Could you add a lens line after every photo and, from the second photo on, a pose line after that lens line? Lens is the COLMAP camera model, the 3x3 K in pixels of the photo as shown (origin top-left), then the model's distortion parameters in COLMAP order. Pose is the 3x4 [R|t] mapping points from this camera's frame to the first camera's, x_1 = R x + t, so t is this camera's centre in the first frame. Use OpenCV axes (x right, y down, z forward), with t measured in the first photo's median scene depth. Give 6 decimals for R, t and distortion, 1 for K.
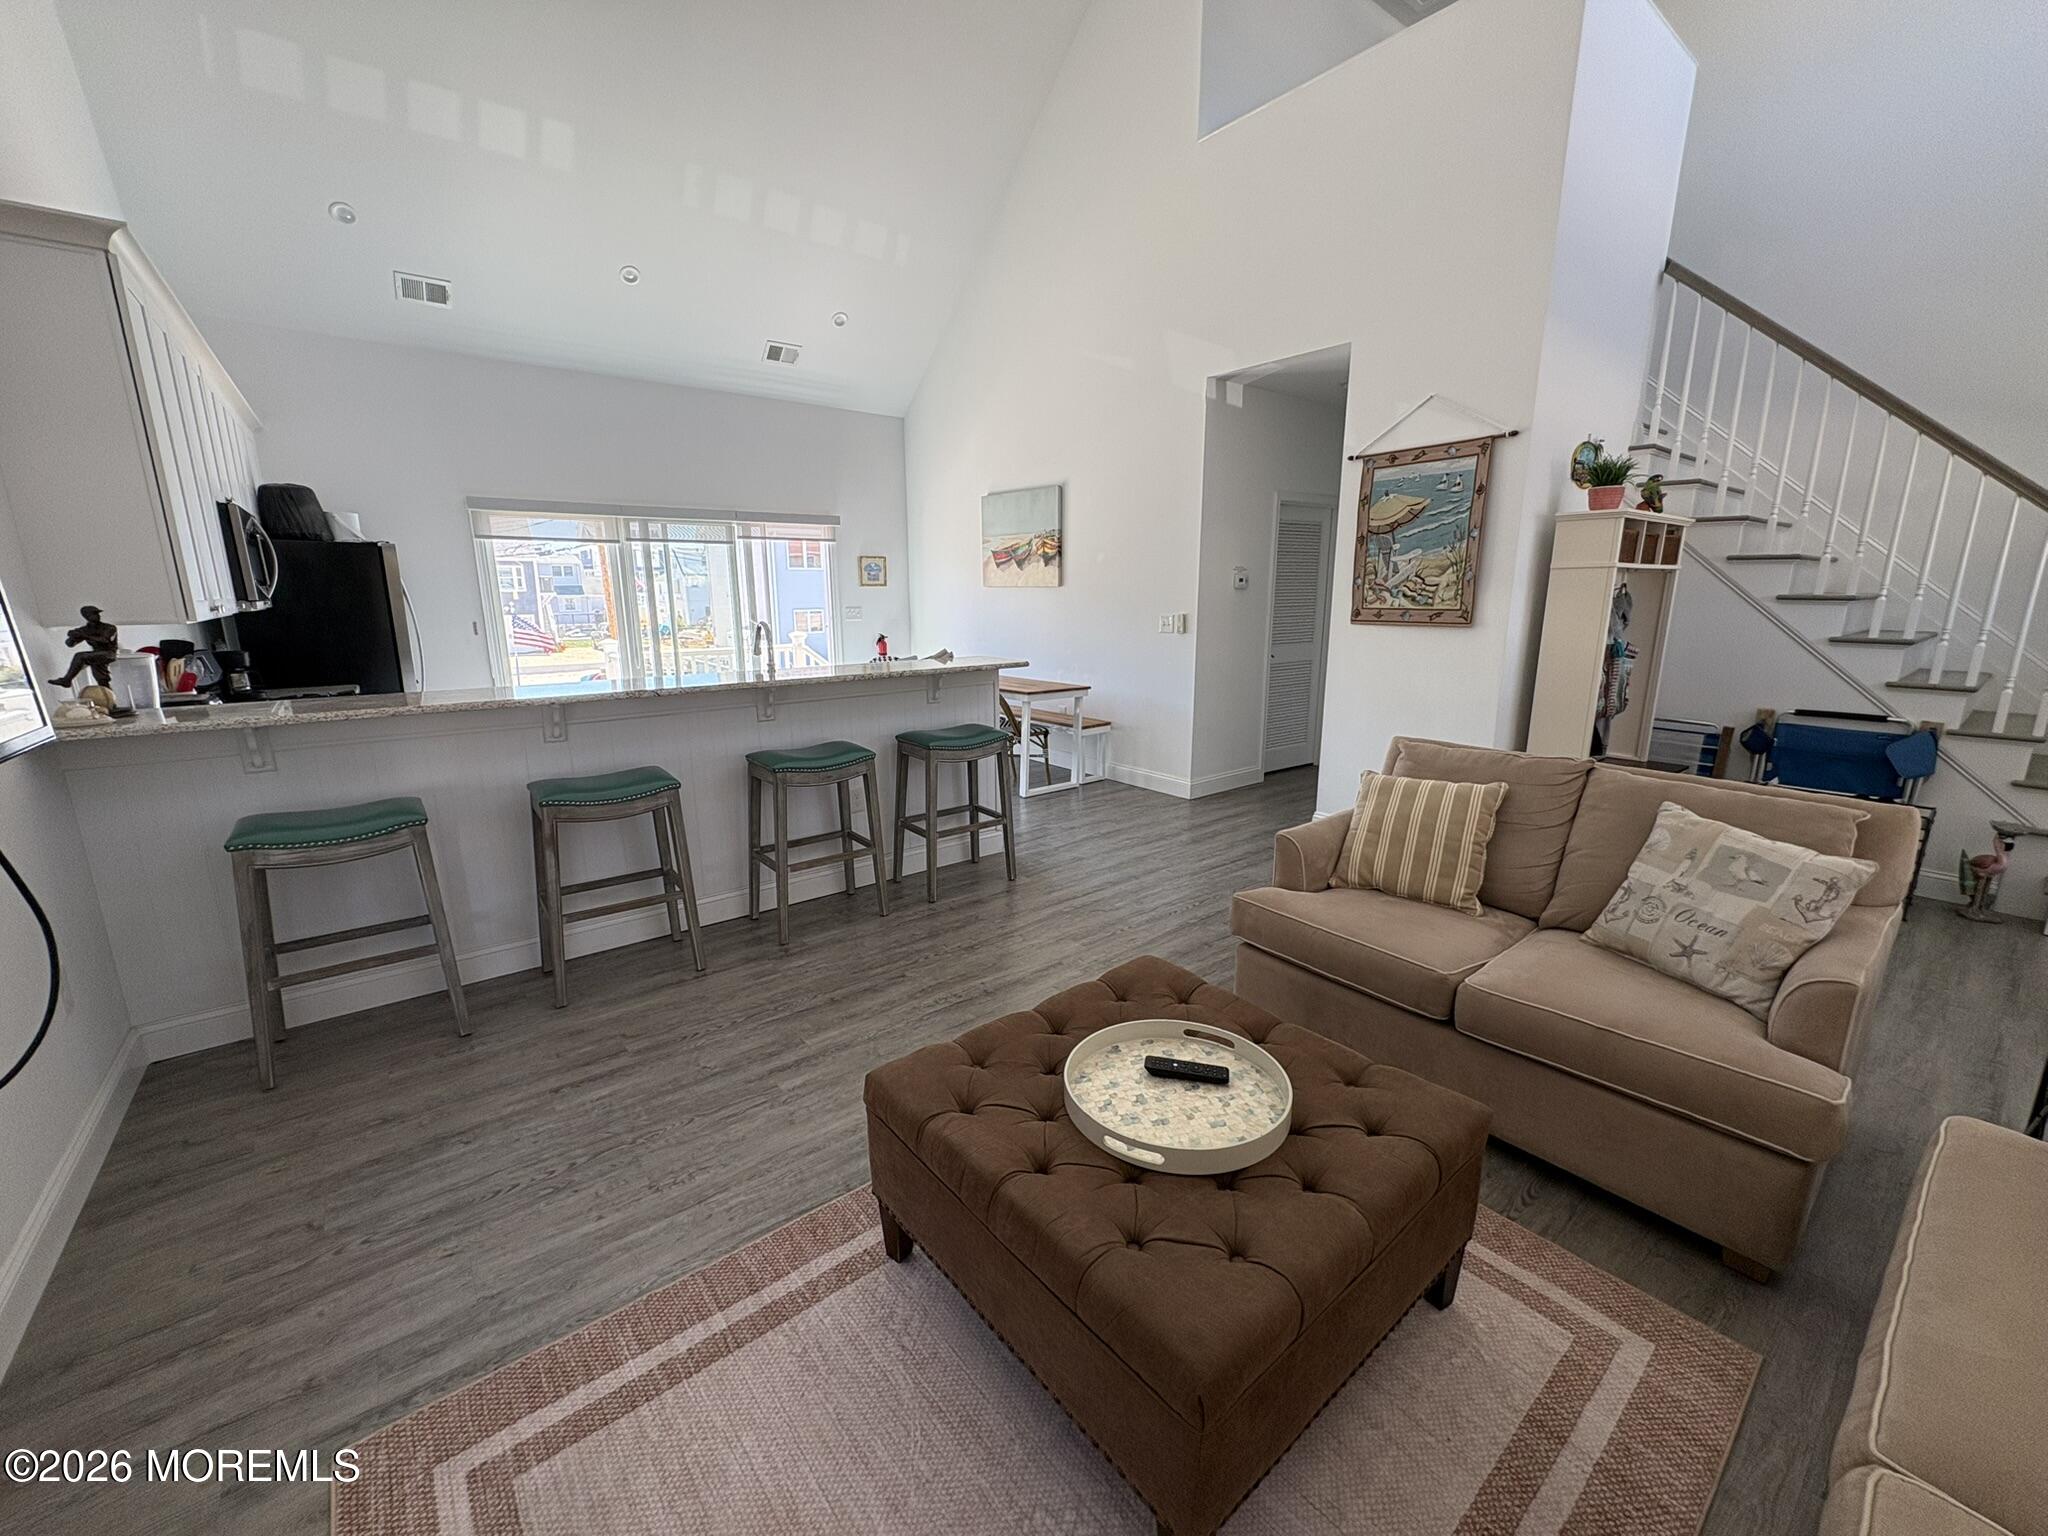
lens RADIAL K [[817.0, 0, 1032.5], [0, 817.0, 770.5], [0, 0, 1]] dist [0.000484, -0.000212]
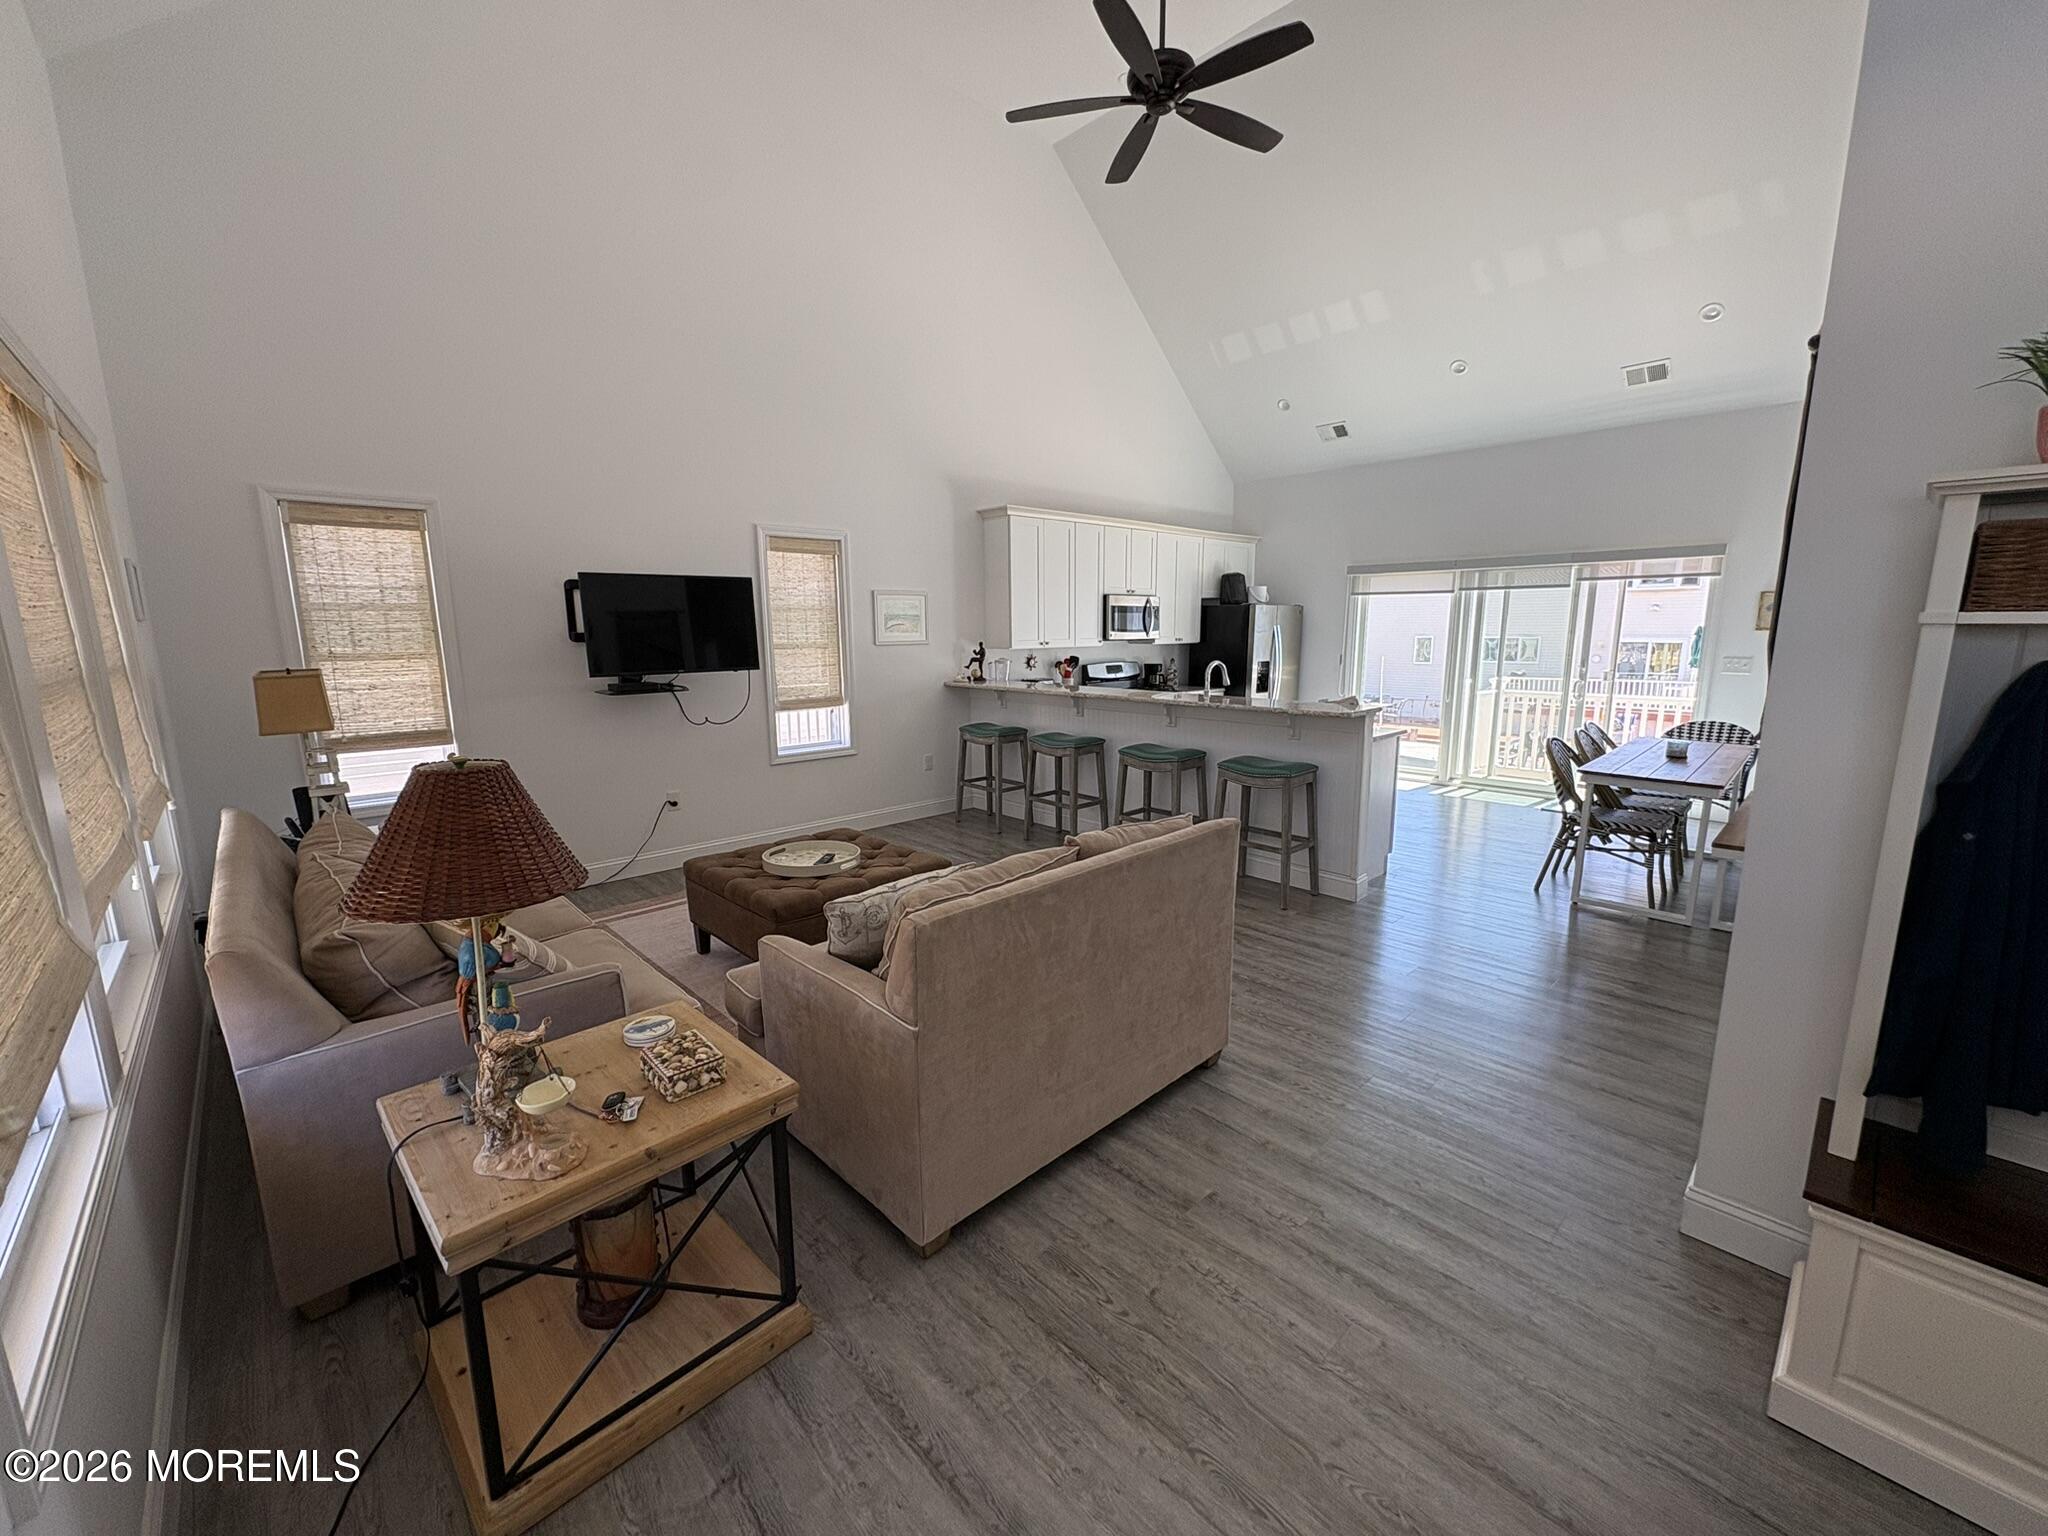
lens RADIAL K [[817.0, 0, 1030.6], [0, 817.0, 777.4], [0, 0, 1]] dist [0.000484, -0.000212]
pose [[0.082078, 0.186432, -0.979033, 0.964434], [-0.212224, 0.963087, 0.165603, -0.139829], [0.973768, 0.194182, 0.118614, 0.508236]]
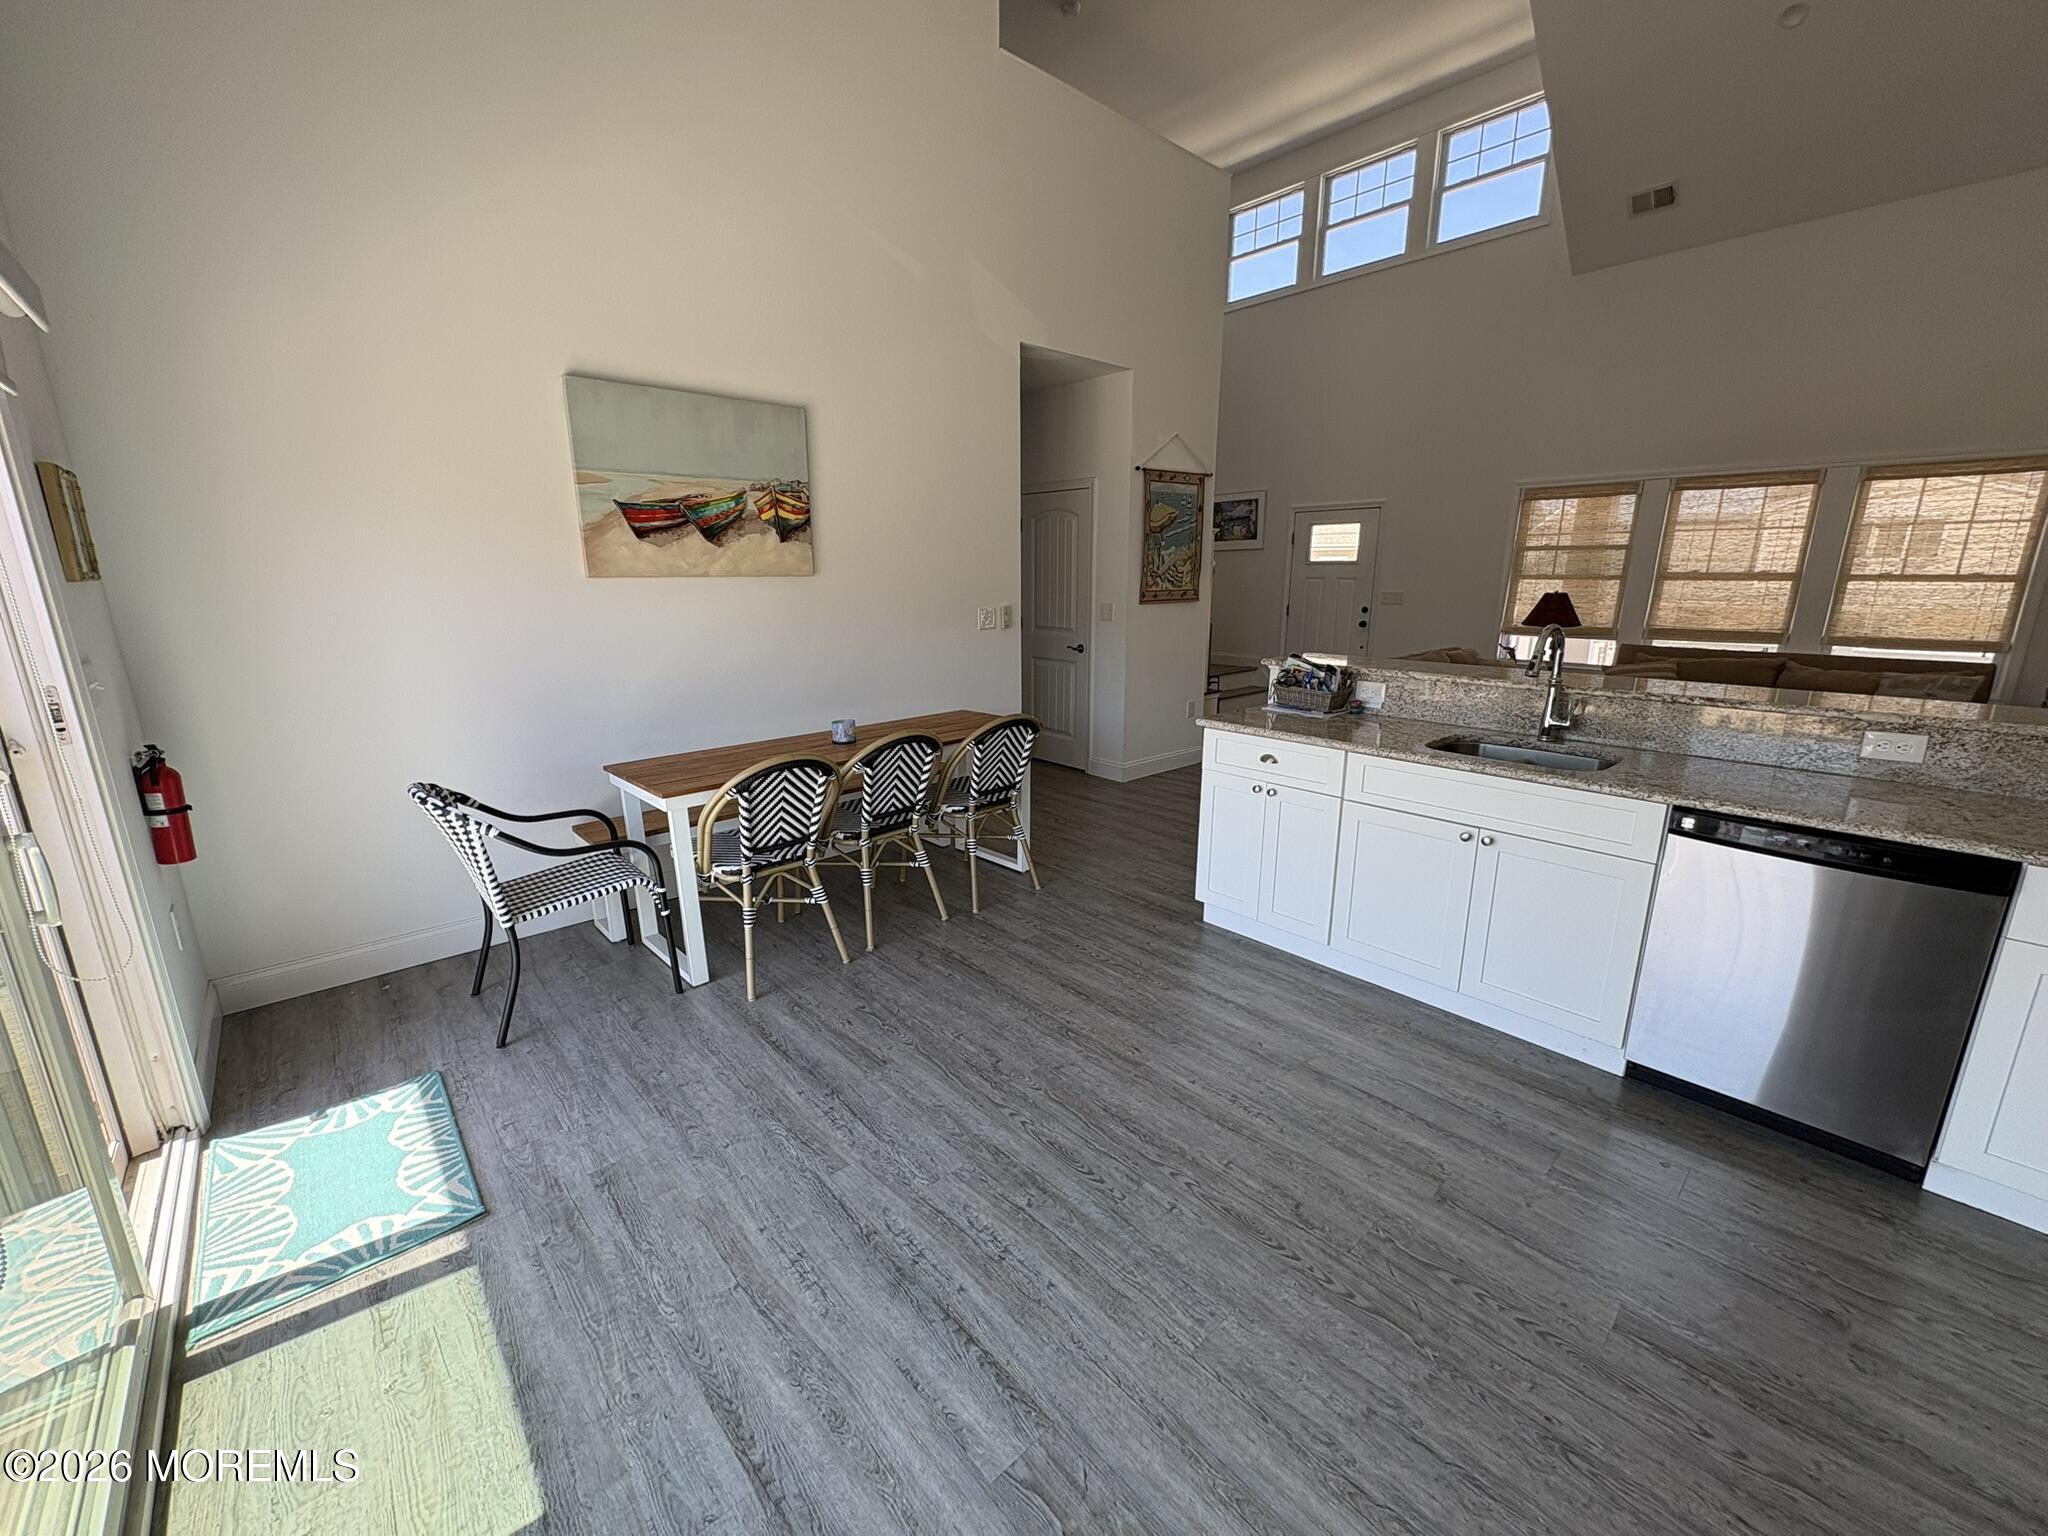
lens RADIAL K [[817.0, 0, 1018.1], [0, 817.0, 768.6], [0, 0, 1]] dist [0.000484, -0.000212]
pose [[-0.058076, -0.233070, 0.970724, -0.932587], [0.223246, 0.944709, 0.240180, -0.308211], [-0.973031, 0.230659, -0.002832, 1.352065]]
